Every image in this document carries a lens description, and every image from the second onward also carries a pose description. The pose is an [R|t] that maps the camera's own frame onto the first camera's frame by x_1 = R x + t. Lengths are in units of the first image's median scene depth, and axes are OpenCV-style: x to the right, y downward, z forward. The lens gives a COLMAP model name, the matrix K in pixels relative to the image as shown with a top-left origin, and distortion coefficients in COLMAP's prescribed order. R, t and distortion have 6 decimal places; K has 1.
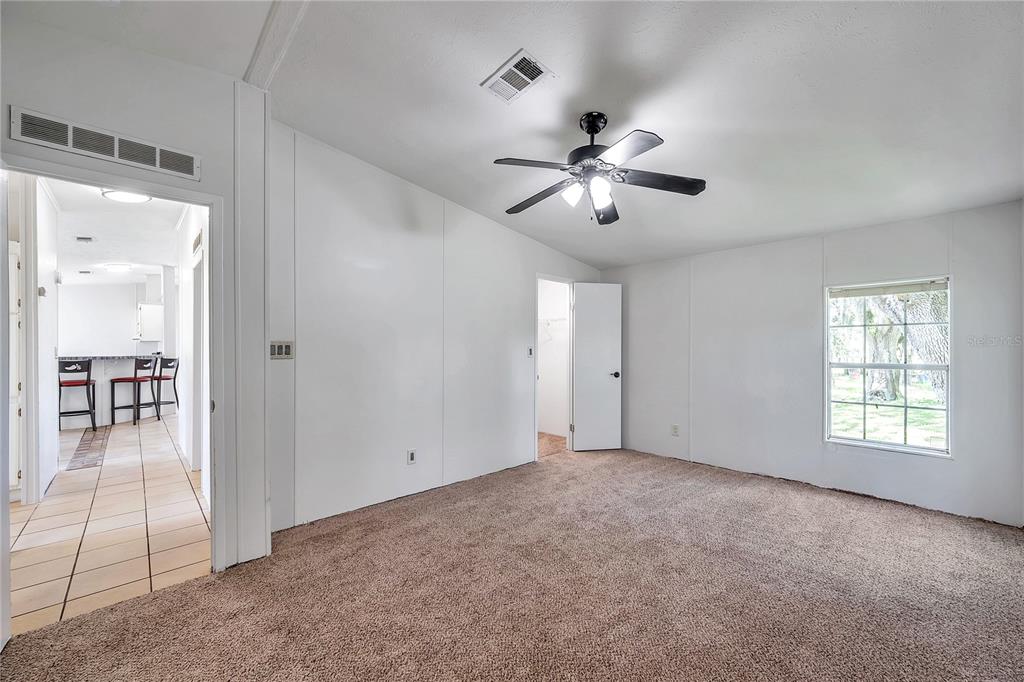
lens RADIAL K [[404.5, 0, 511.4], [0, 404.5, 345.3], [0, 0, 1]] dist [-0.003361, -0.000458]
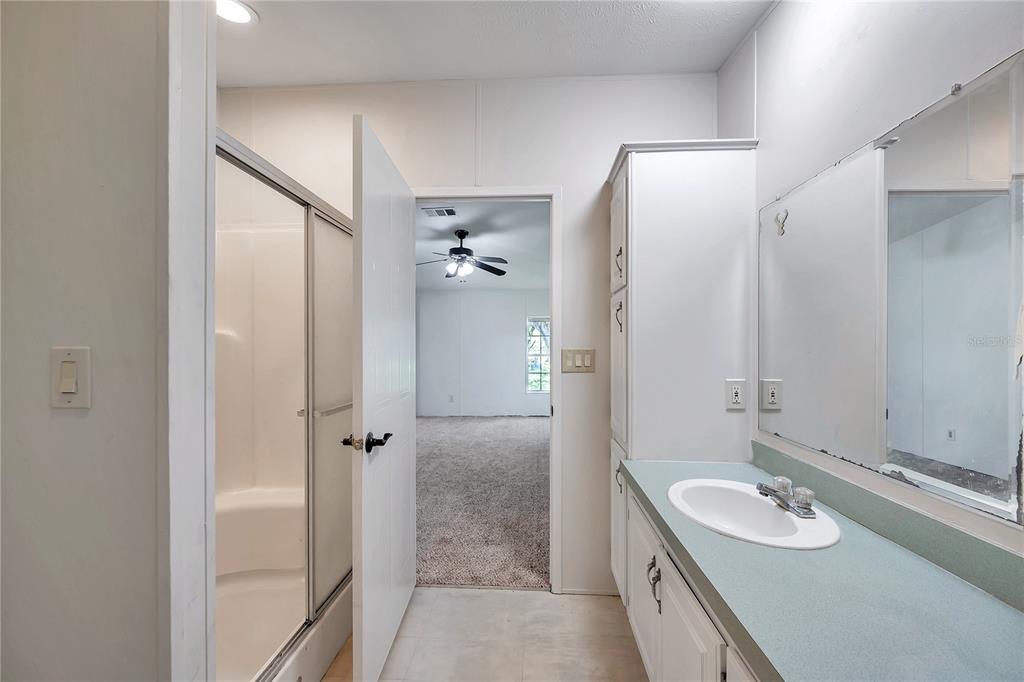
lens RADIAL K [[404.5, 0, 511.4], [0, 404.5, 345.3], [0, 0, 1]] dist [-0.003361, -0.000458]
pose [[0.726069, 0.001413, 0.687620, -0.698649], [0.000440, 0.999997, -0.002519, 0.004231], [-0.687621, 0.002132, 0.726066, -0.436631]]
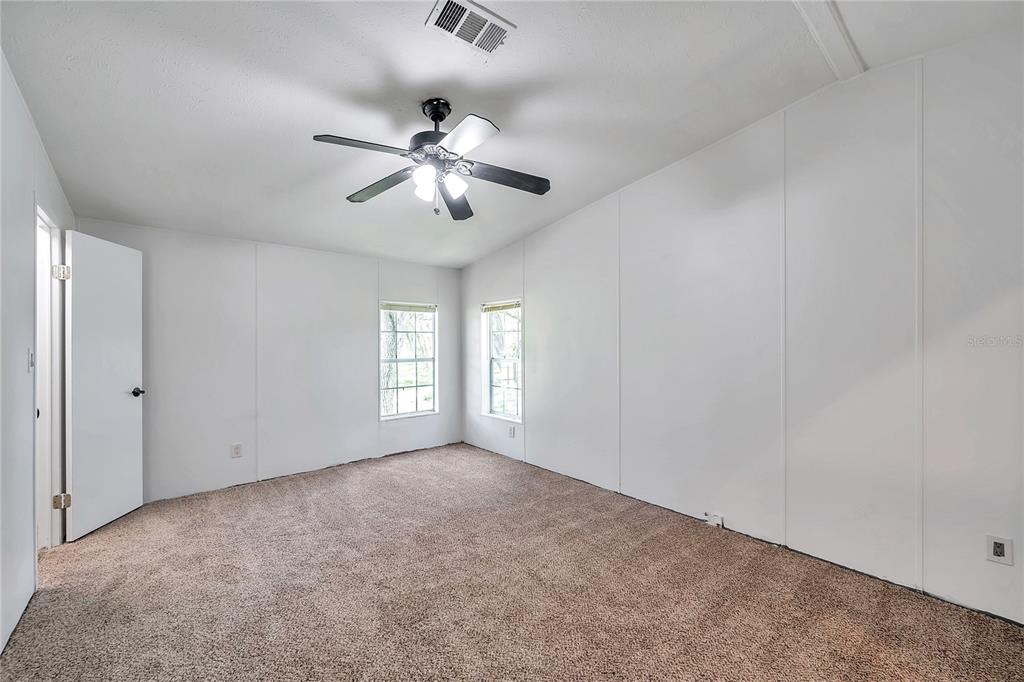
lens RADIAL K [[404.5, 0, 511.4], [0, 404.5, 345.3], [0, 0, 1]] dist [-0.003361, -0.000458]
pose [[0.033002, 0.002162, 0.999453, -0.515728], [0.000616, 0.999997, -0.002183, 0.000385], [-0.999455, 0.000687, 0.033001, 0.561068]]
